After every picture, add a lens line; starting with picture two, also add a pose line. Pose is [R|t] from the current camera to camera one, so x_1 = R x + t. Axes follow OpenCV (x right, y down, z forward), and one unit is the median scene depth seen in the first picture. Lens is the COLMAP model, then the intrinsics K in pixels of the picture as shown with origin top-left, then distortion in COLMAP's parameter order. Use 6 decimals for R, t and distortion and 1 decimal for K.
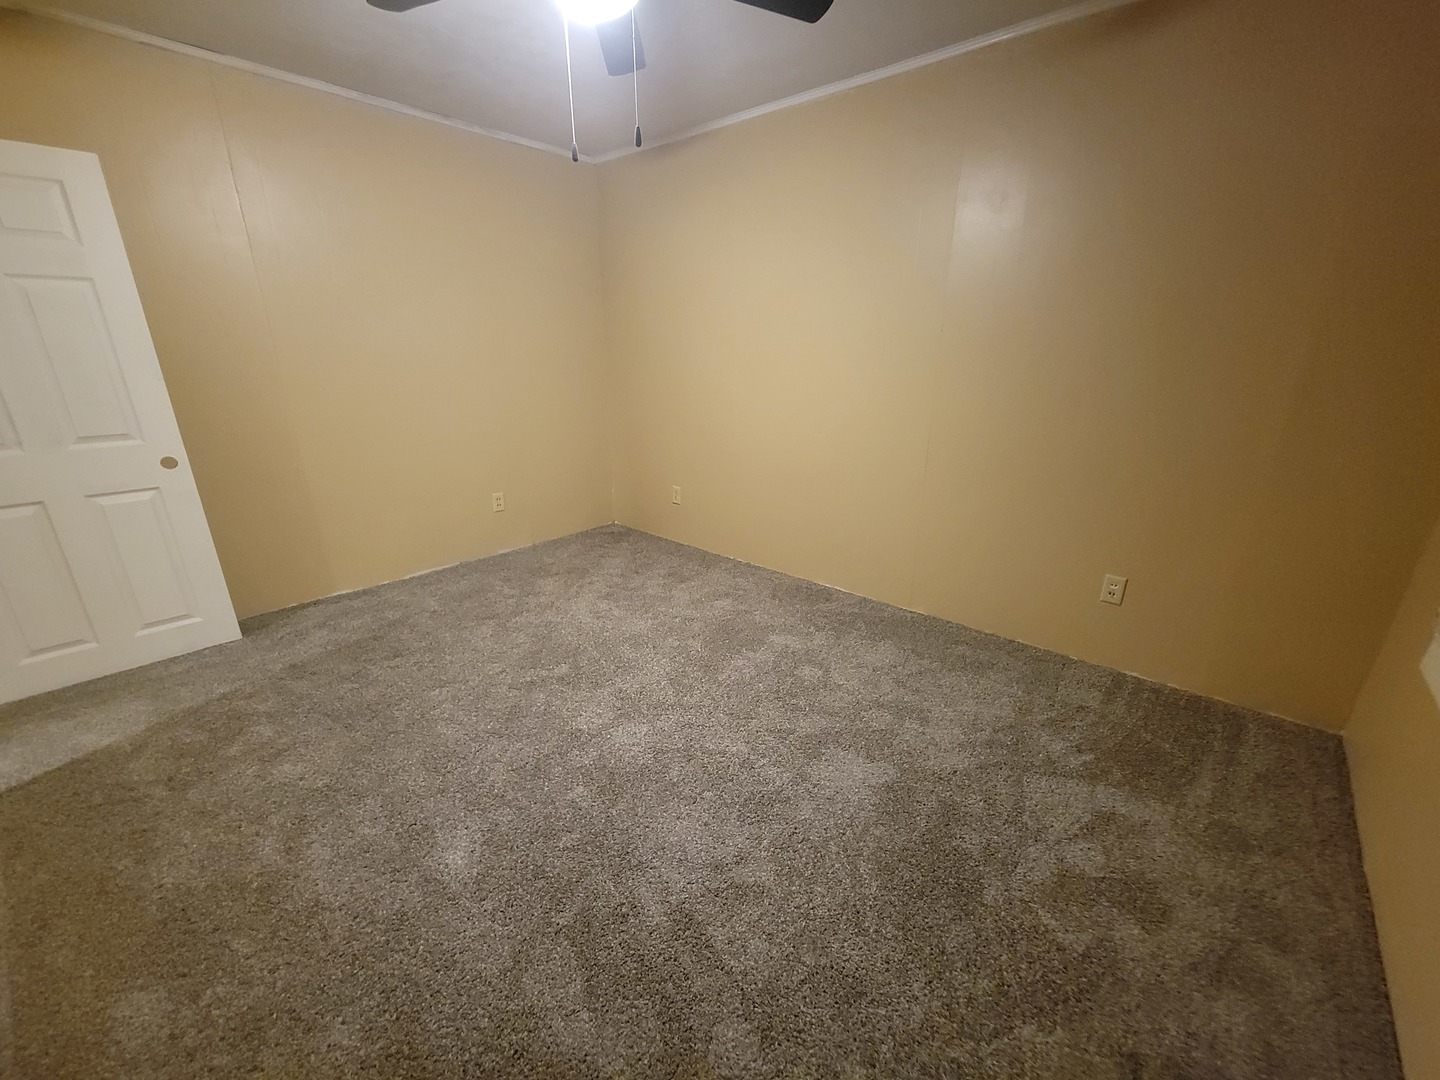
lens RADIAL K [[590.7, 0, 724.8], [0, 590.7, 540.0], [0, 0, 1]] dist [-0.002304, 0.000239]
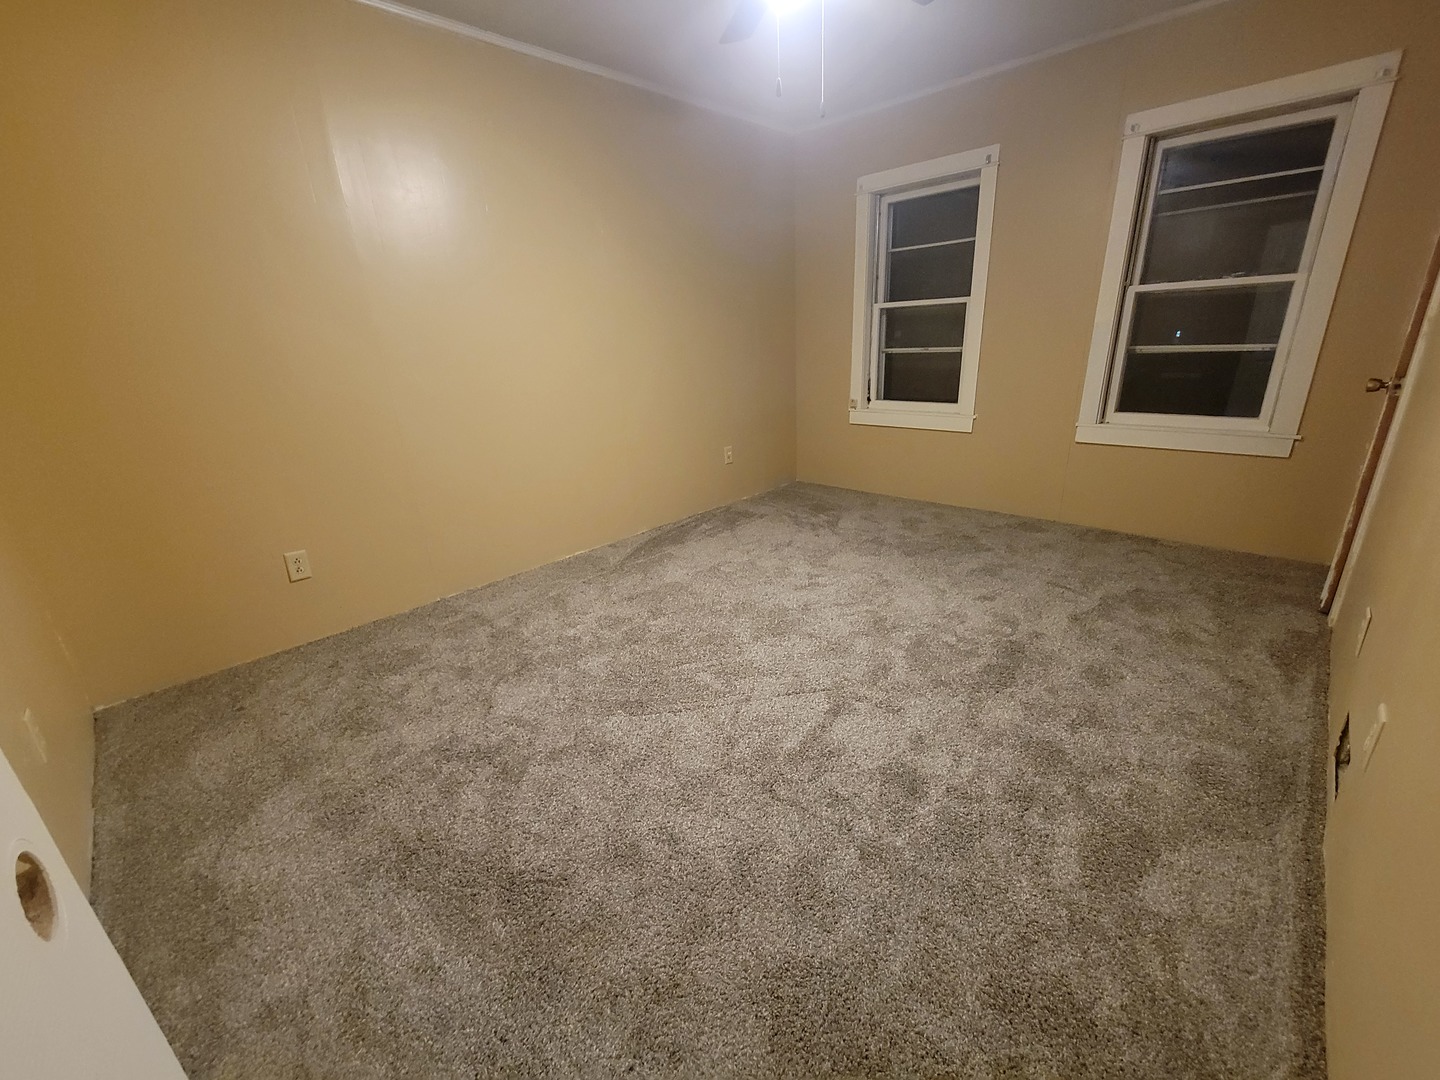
lens RADIAL K [[590.7, 0, 724.8], [0, 590.7, 543.5], [0, 0, 1]] dist [-0.002304, 0.000239]
pose [[0.056406, -0.333840, 0.940941, -1.317751], [0.362741, 0.884891, 0.292209, -0.245463], [-0.930181, 0.324836, 0.171011, 1.020616]]
